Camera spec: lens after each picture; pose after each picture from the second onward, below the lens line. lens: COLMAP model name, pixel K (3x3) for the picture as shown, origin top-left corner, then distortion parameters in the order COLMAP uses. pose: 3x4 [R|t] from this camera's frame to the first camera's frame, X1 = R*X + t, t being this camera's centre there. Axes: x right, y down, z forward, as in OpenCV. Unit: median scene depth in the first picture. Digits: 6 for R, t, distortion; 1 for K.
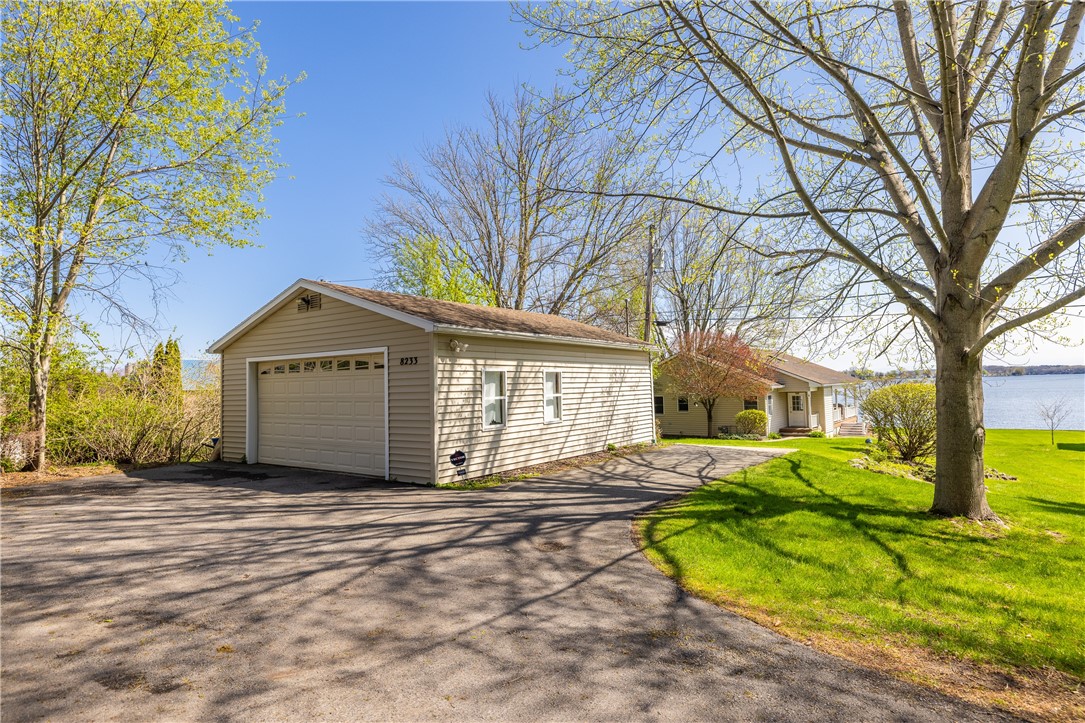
lens RADIAL K [[611.4, 0, 542.5], [0, 611.4, 361.5], [0, 0, 1]] dist [0.003046, 0.000421]
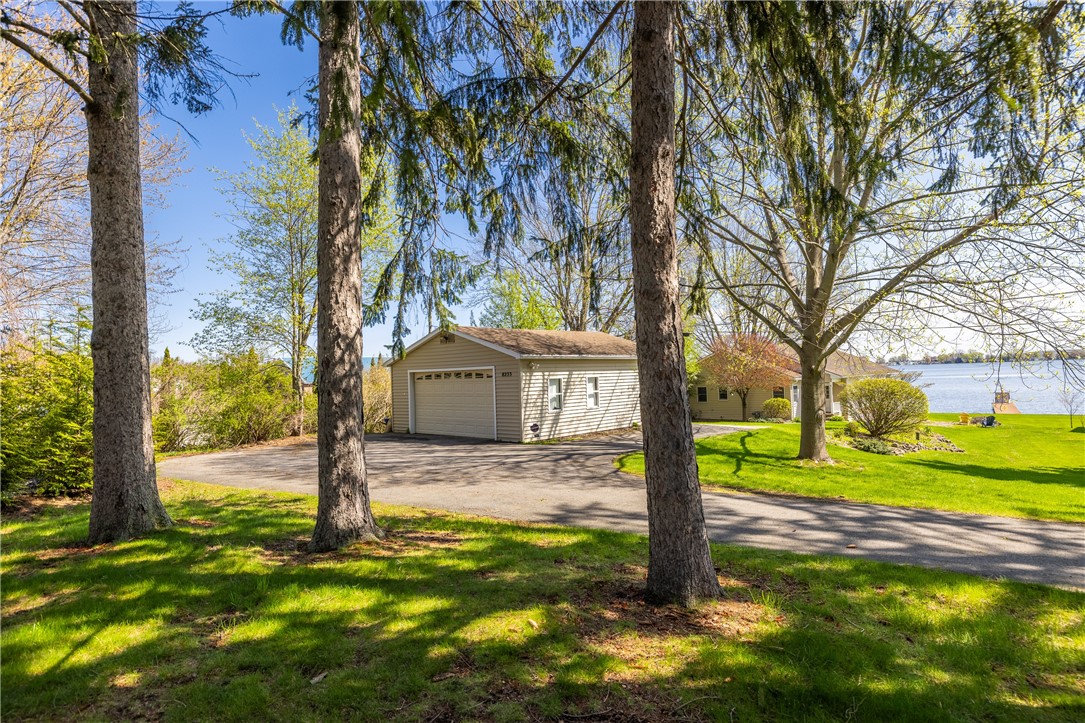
lens RADIAL K [[611.4, 0, 542.5], [0, 611.4, 361.5], [0, 0, 1]] dist [0.003046, 0.000421]
pose [[0.991627, -0.012347, -0.128542, 0.108414], [0.014932, 0.999705, 0.019171, -0.065429], [0.128267, -0.020930, 0.991519, -0.708732]]
